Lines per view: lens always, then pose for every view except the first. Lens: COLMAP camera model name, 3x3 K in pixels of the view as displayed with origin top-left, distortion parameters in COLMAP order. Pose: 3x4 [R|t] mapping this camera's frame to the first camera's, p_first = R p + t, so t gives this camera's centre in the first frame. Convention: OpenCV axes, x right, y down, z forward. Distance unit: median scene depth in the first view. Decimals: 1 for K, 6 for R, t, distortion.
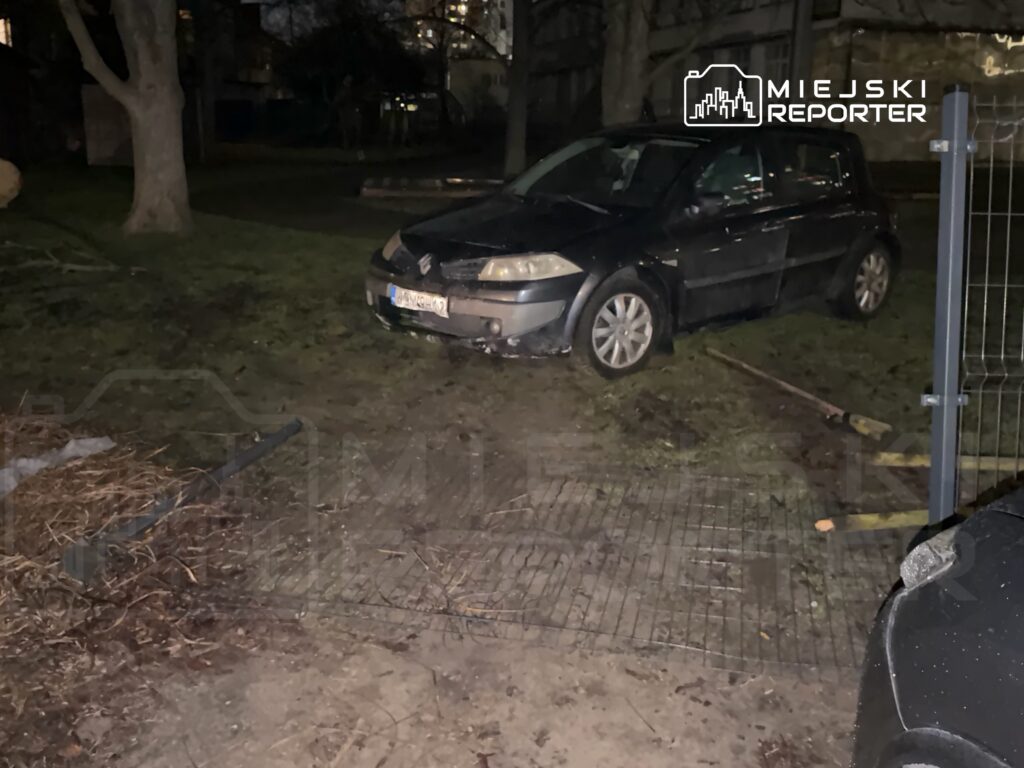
lens RADIAL K [[1034.0, 0, 509.4], [0, 1034.0, 378.8], [0, 0, 1]] dist [0.119102, 0.000000]
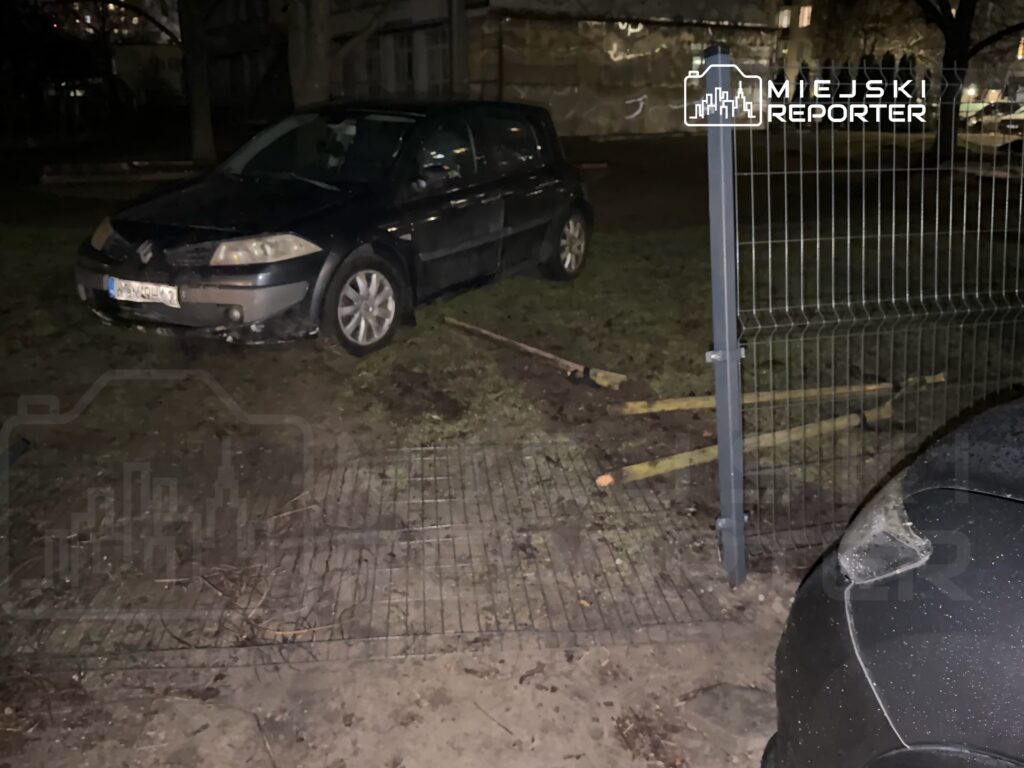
lens RADIAL K [[933.2, 0, 506.8], [0, 933.2, 392.5], [0, 0, 1]] dist [0.133742, -0.240732]
pose [[0.949480, -0.107725, 0.294760, -0.038603], [0.091698, 0.993482, 0.067706, -0.013362], [-0.300132, -0.037257, 0.953170, 0.088680]]
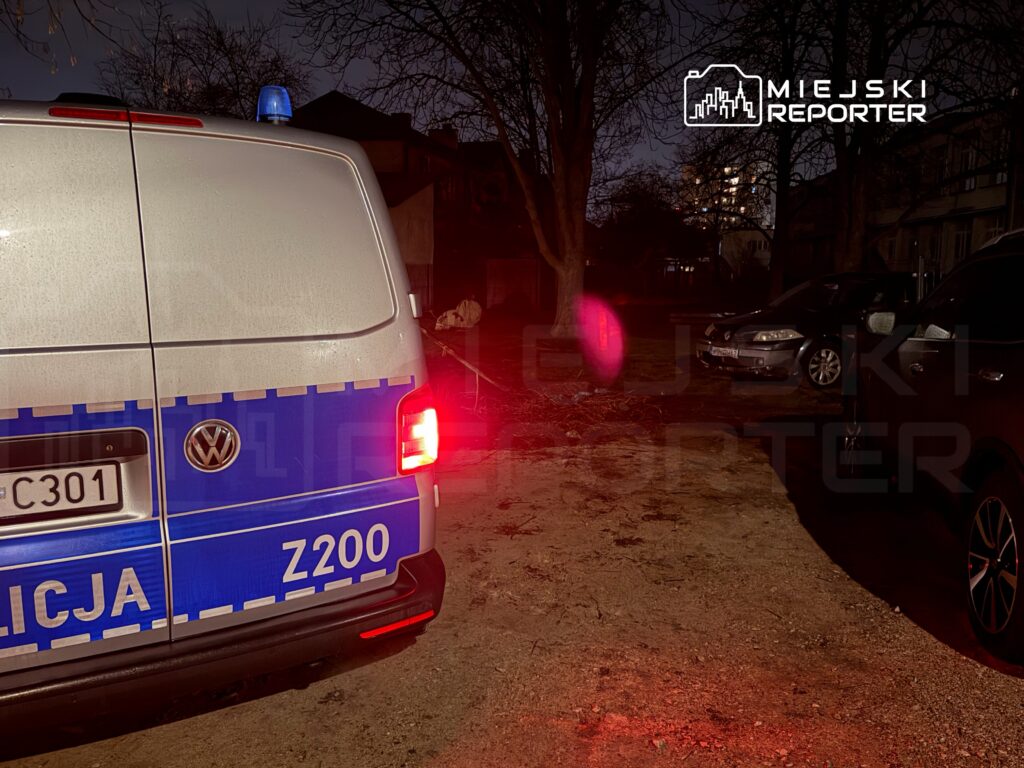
lens RADIAL K [[901.6, 0, 488.6], [0, 901.6, 392.2], [0, 0, 1]] dist [0.073581, -0.035913]
pose [[0.955627, 0.028717, -0.293176, 0.000321], [-0.063646, 0.991858, -0.110305, 0.253476], [0.287622, 0.124070, 0.949674, -0.950564]]
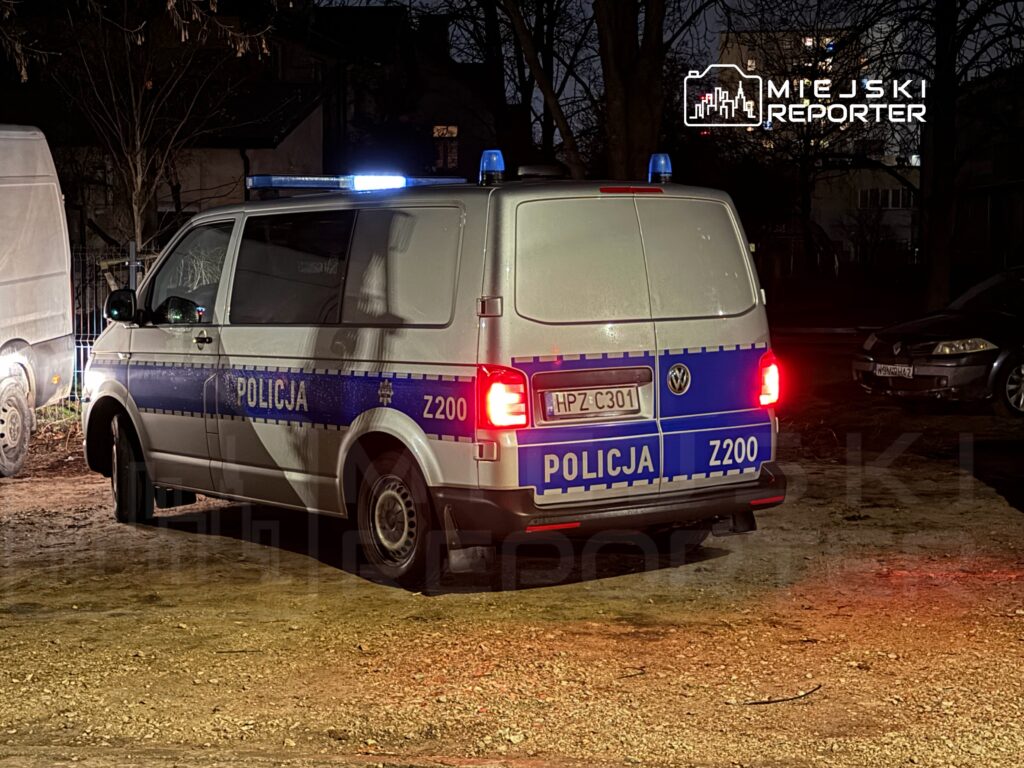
lens RADIAL K [[2062.6, 0, 513.2], [0, 2062.6, 386.1], [0, 0, 1]] dist [0.160565, 0.000000]
pose [[0.982867, -0.006843, -0.184191, -0.075336], [-0.027413, 0.982770, -0.182788, 0.557278], [0.182268, 0.184705, 0.965744, -2.225640]]
